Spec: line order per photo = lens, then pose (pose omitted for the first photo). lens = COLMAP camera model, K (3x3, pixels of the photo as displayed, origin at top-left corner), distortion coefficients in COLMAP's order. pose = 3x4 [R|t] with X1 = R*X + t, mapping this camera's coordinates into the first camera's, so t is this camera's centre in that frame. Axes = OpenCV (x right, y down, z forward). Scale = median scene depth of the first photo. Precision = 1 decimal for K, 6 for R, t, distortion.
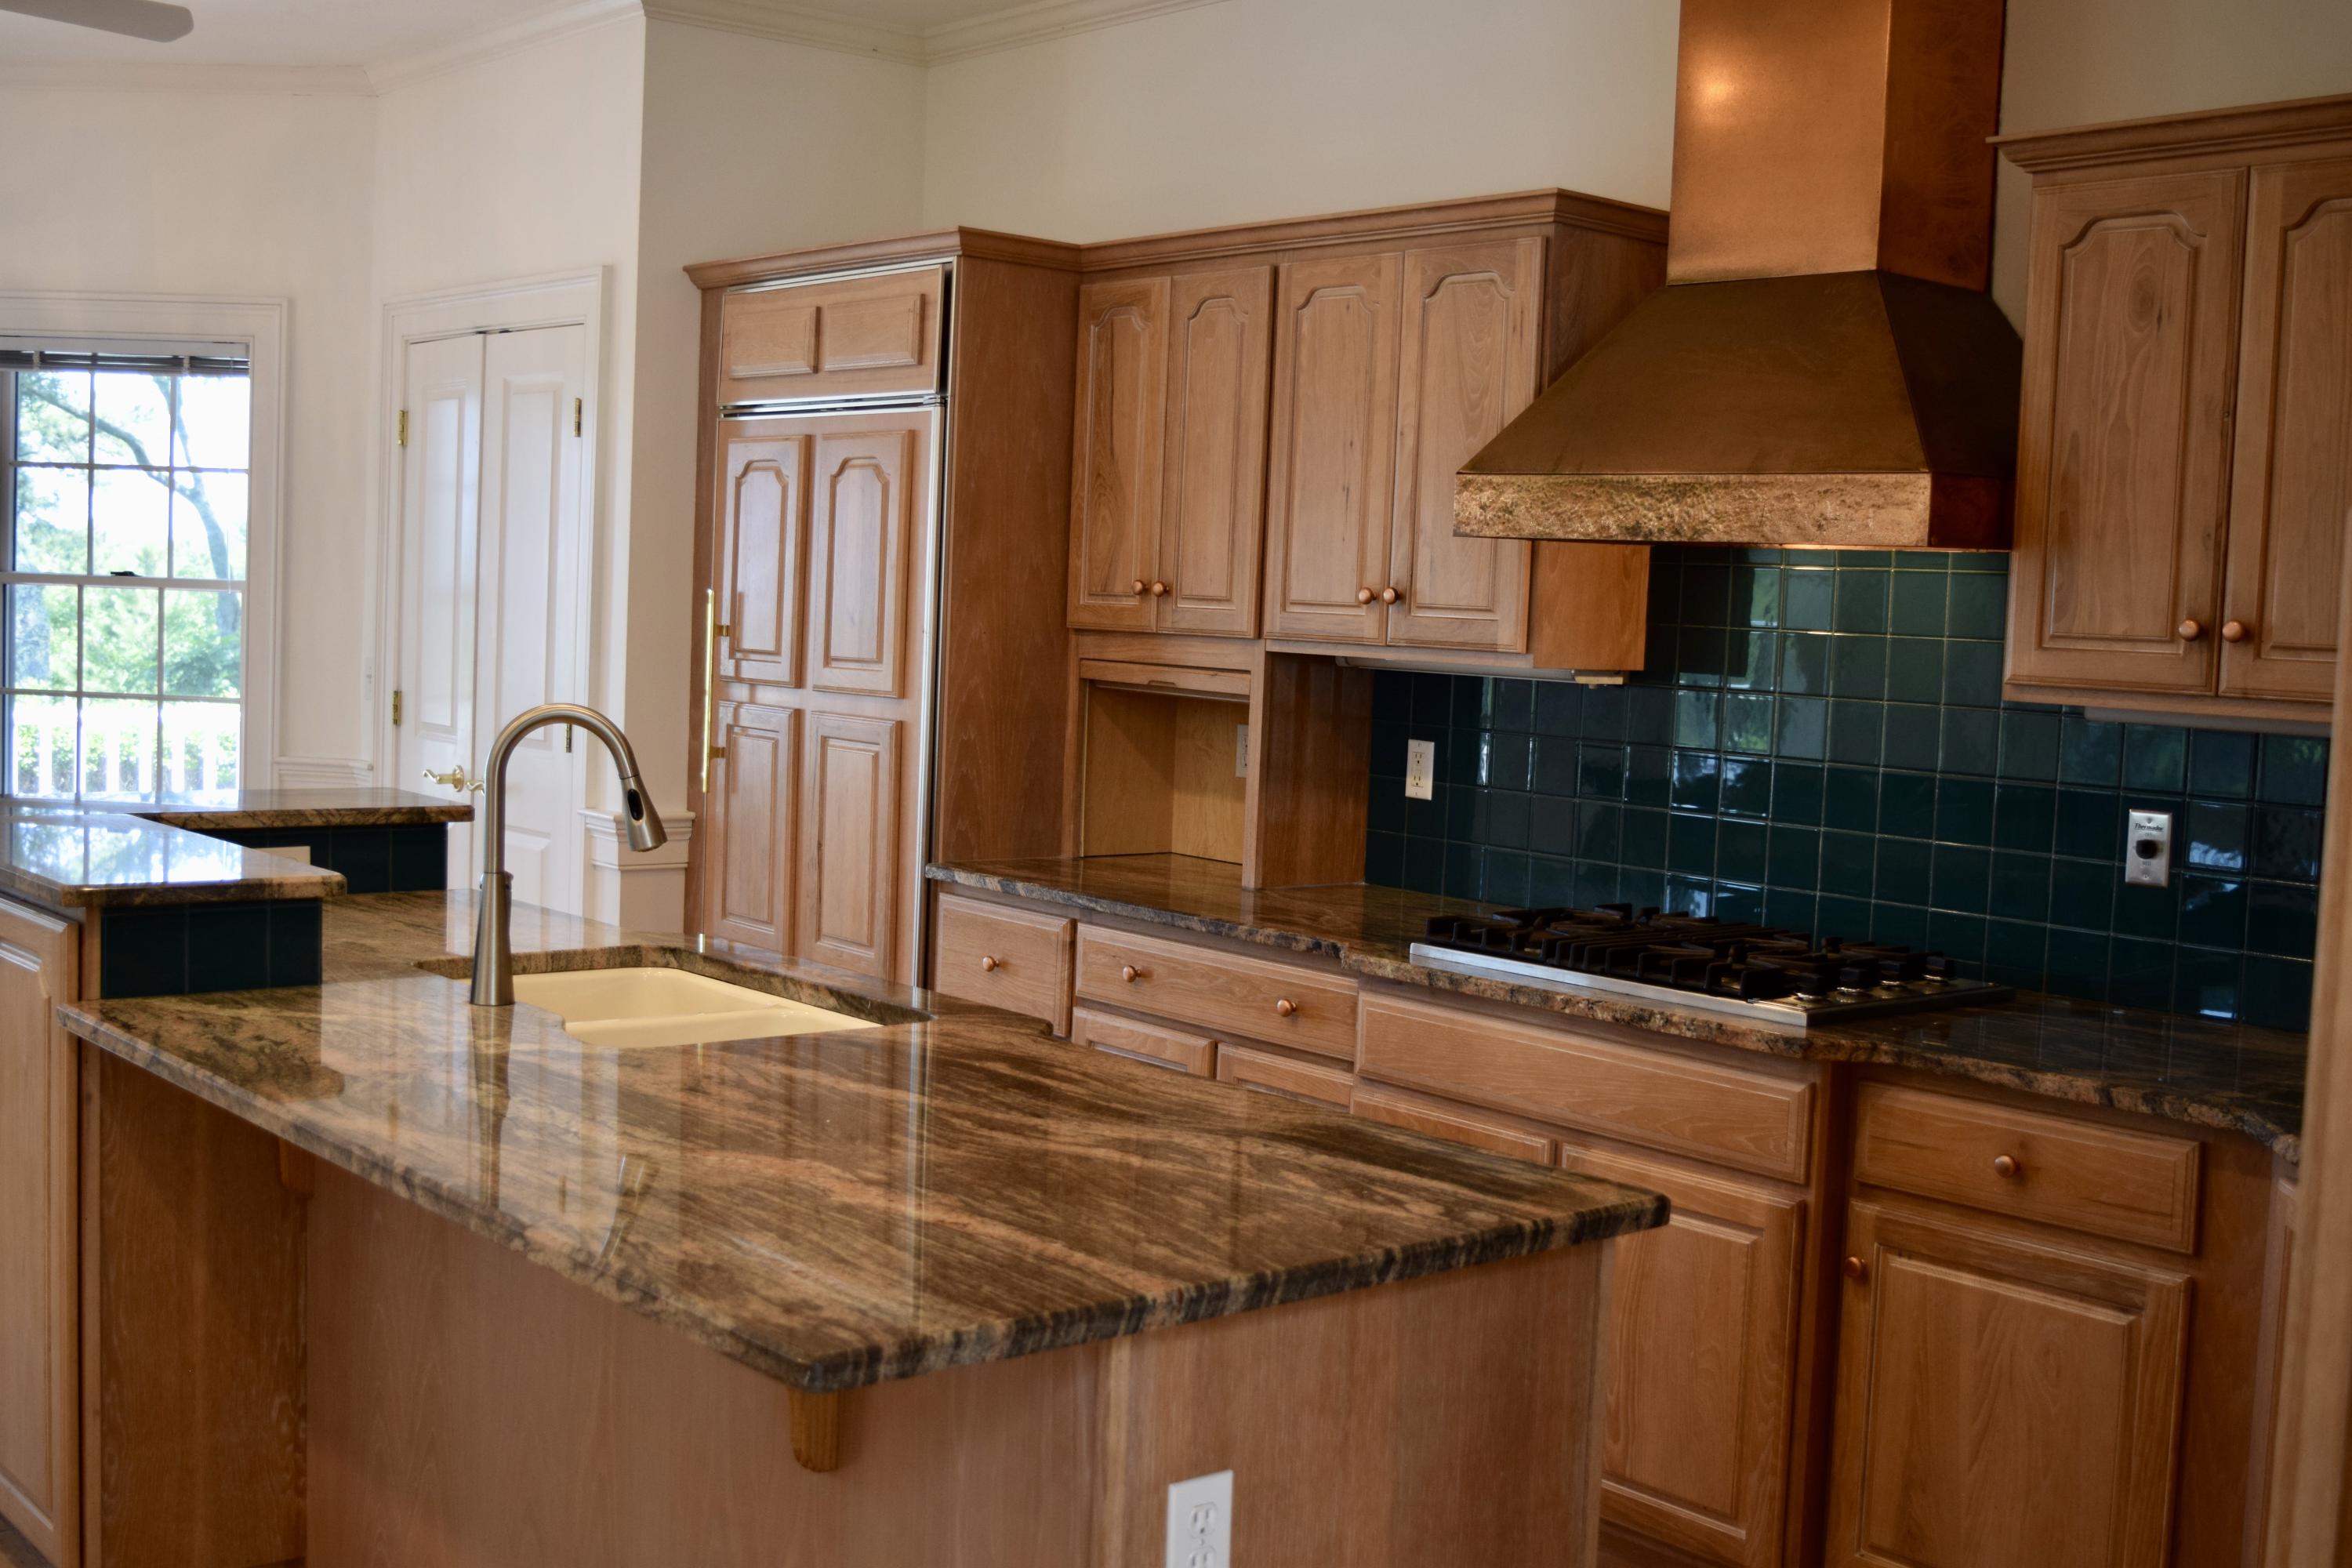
lens RADIAL K [[2584.1, 0, 1176.0], [0, 2584.1, 784.0], [0, 0, 1]] dist [-0.078177, 0.035808]
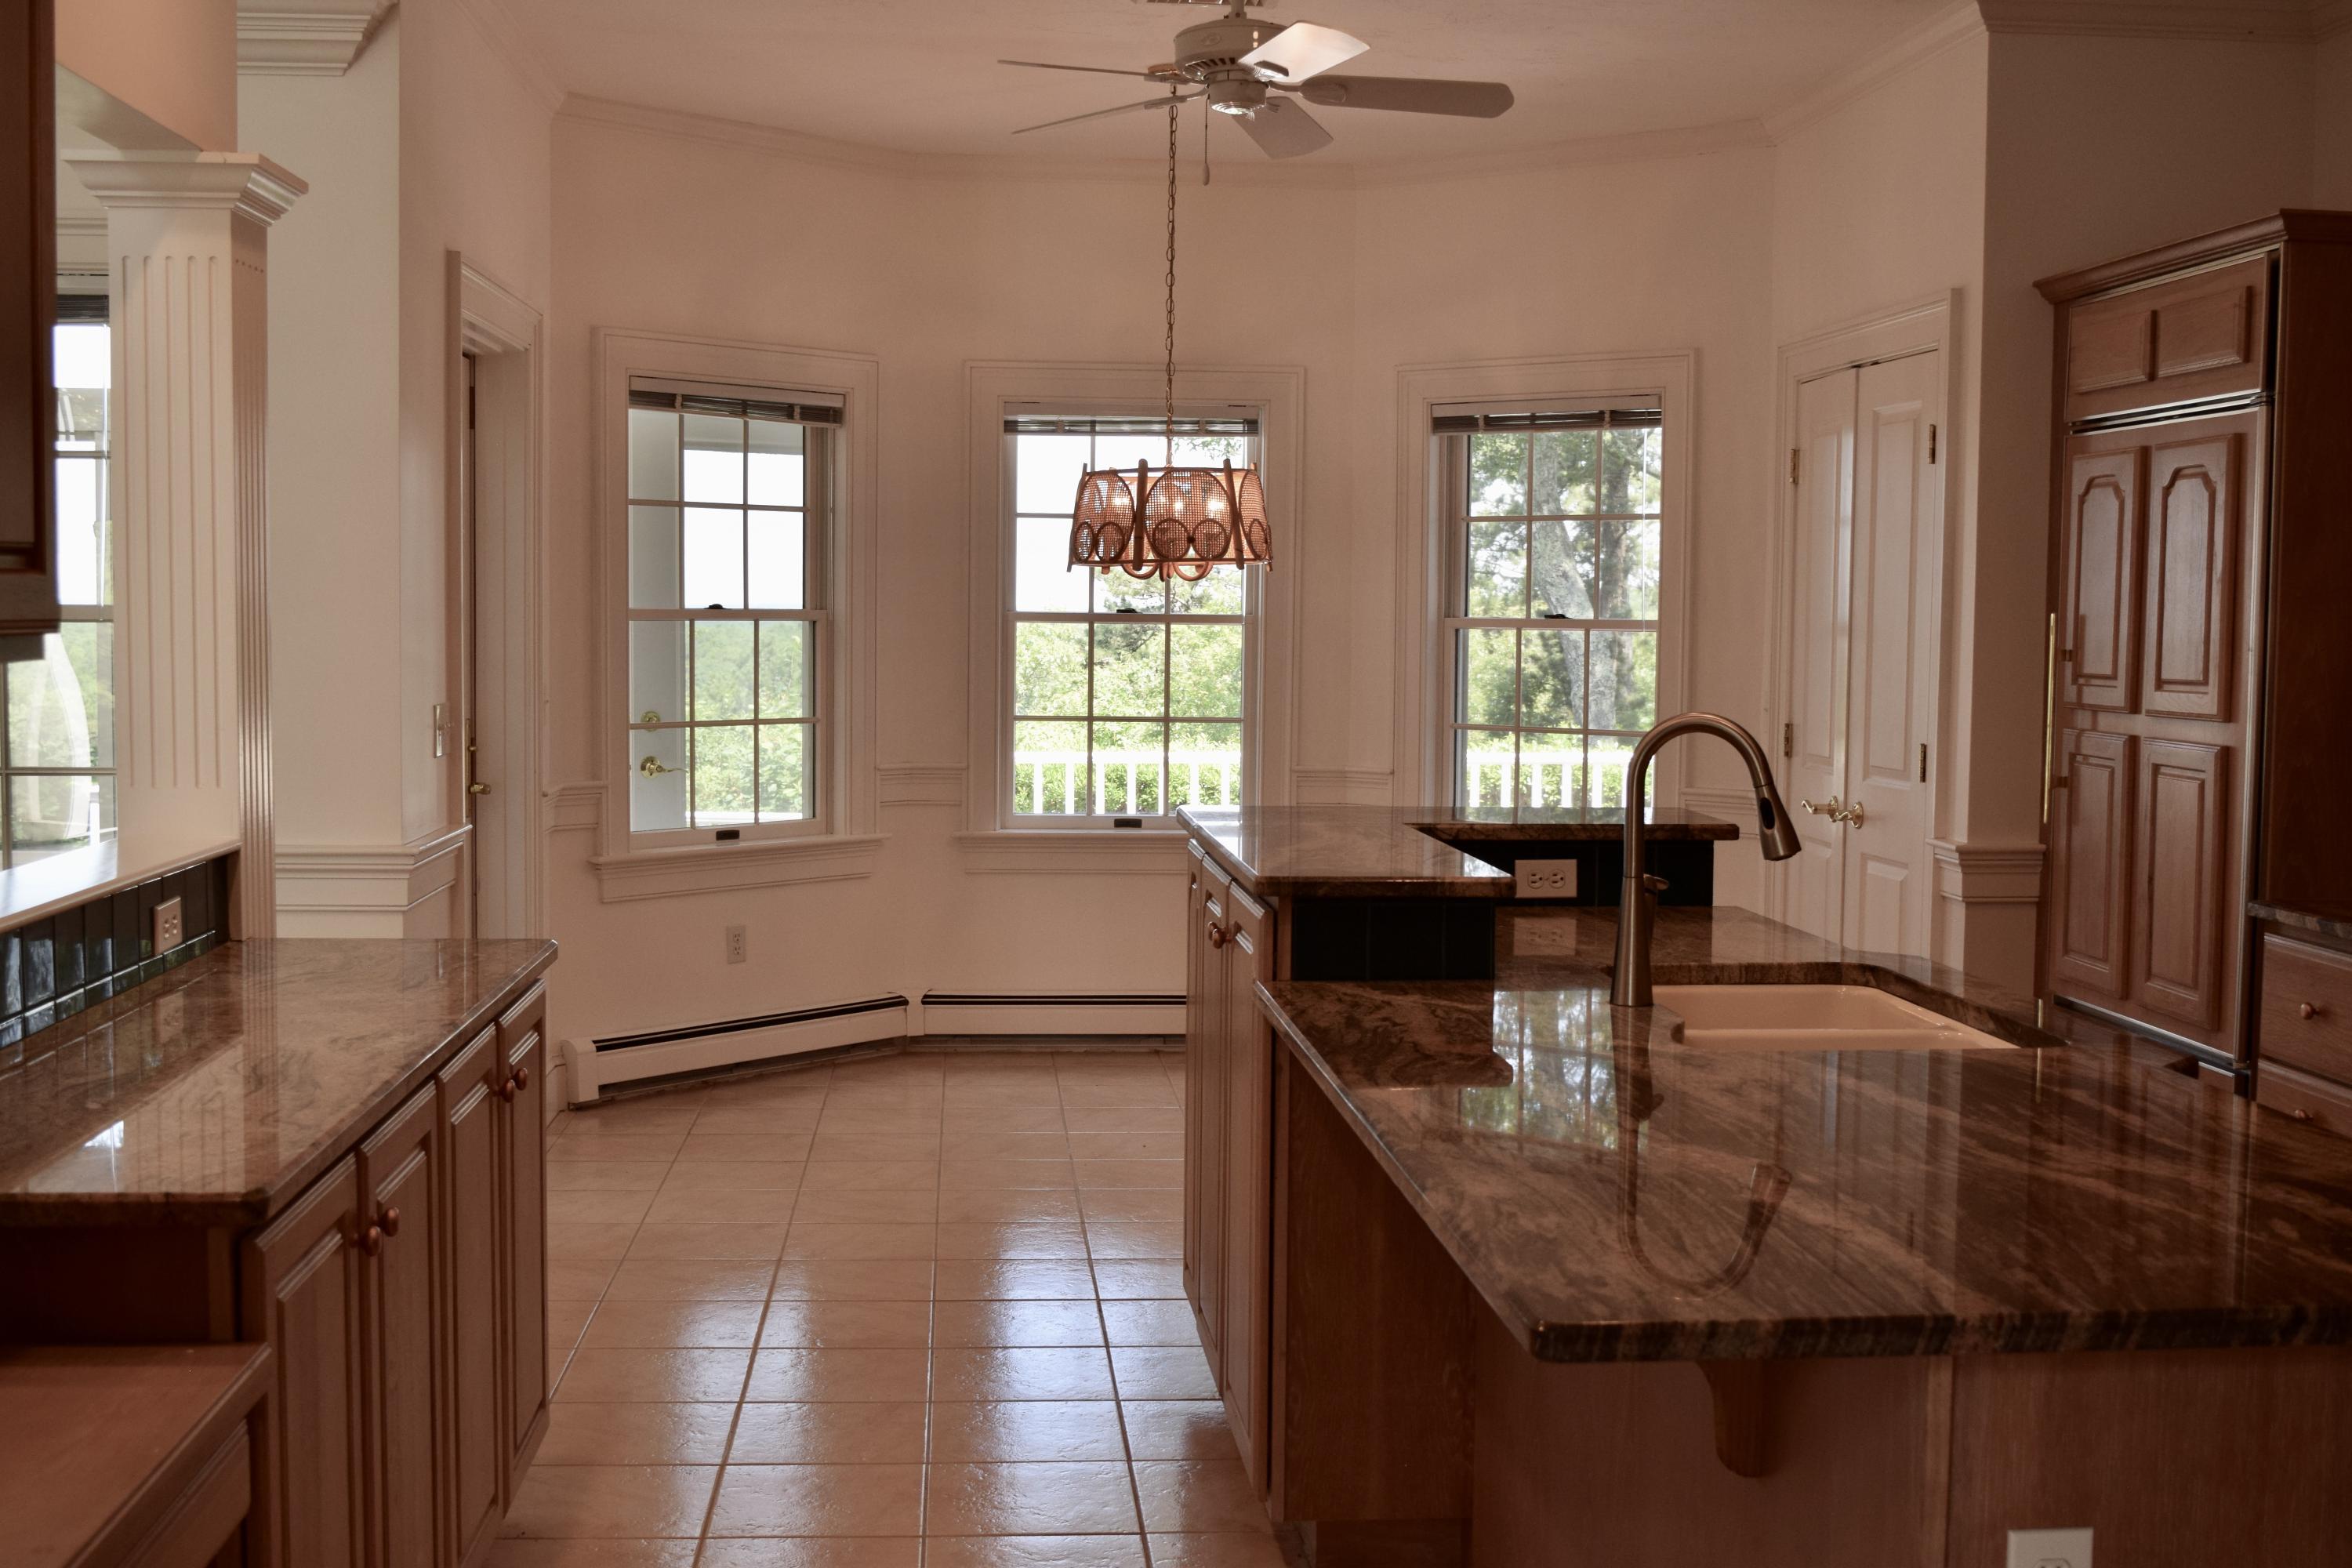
lens RADIAL K [[2584.1, 0, 1176.0], [0, 2584.1, 784.0], [0, 0, 1]] dist [-0.078177, 0.035808]
pose [[0.816191, 0.007253, -0.577737, 0.117484], [-0.019607, 0.999693, -0.015149, 0.010610], [0.577450, 0.023692, 0.816082, 0.032080]]
